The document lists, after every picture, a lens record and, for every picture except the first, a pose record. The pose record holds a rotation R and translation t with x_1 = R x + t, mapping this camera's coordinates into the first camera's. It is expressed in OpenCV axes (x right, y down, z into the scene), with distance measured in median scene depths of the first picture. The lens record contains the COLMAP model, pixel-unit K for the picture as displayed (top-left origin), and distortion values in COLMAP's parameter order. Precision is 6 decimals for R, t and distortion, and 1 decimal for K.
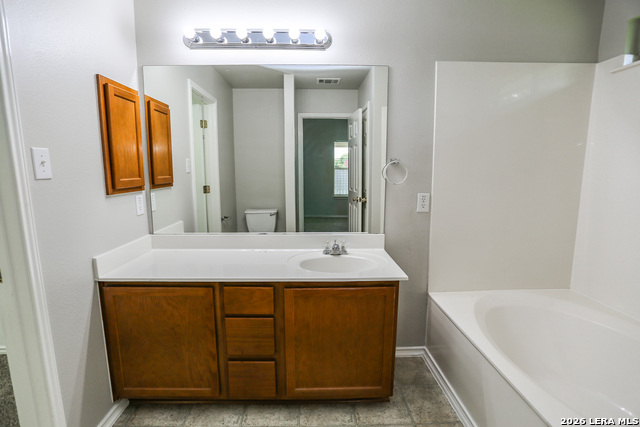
lens RADIAL K [[317.6, 0, 314.6], [0, 317.6, 215.6], [0, 0, 1]] dist [-0.038553, 0.001397]
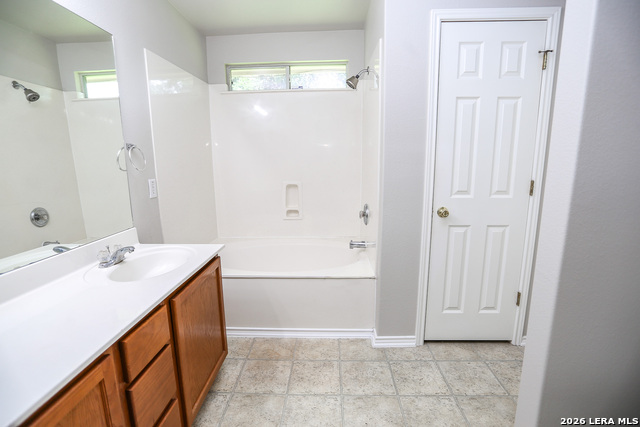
lens RADIAL K [[317.6, 0, 314.6], [0, 317.6, 215.6], [0, 0, 1]] dist [-0.038553, 0.001397]
pose [[0.058078, -0.171079, 0.983544, -0.677168], [0.160598, 0.973976, 0.159932, -0.036582], [-0.985310, 0.148667, 0.084042, 0.459779]]
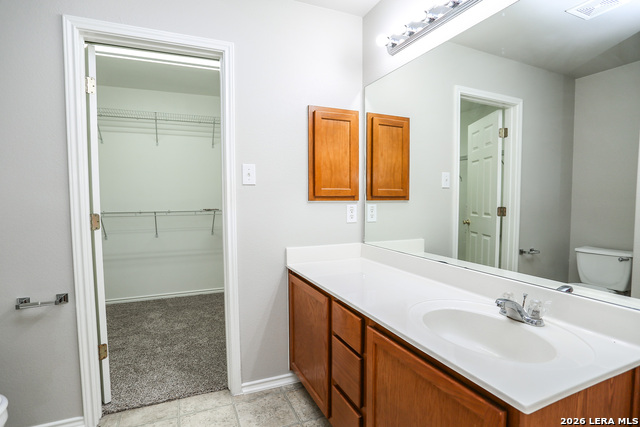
lens RADIAL K [[328.7, 0, 316.1], [0, 328.7, 217.3], [0, 0, 1]] dist [-0.077843, 0.036645]
pose [[0.378186, 0.055873, -0.924042, 0.458081], [-0.139188, 0.990262, 0.002911, -0.007792], [0.915206, 0.127514, 0.382280, 0.462702]]
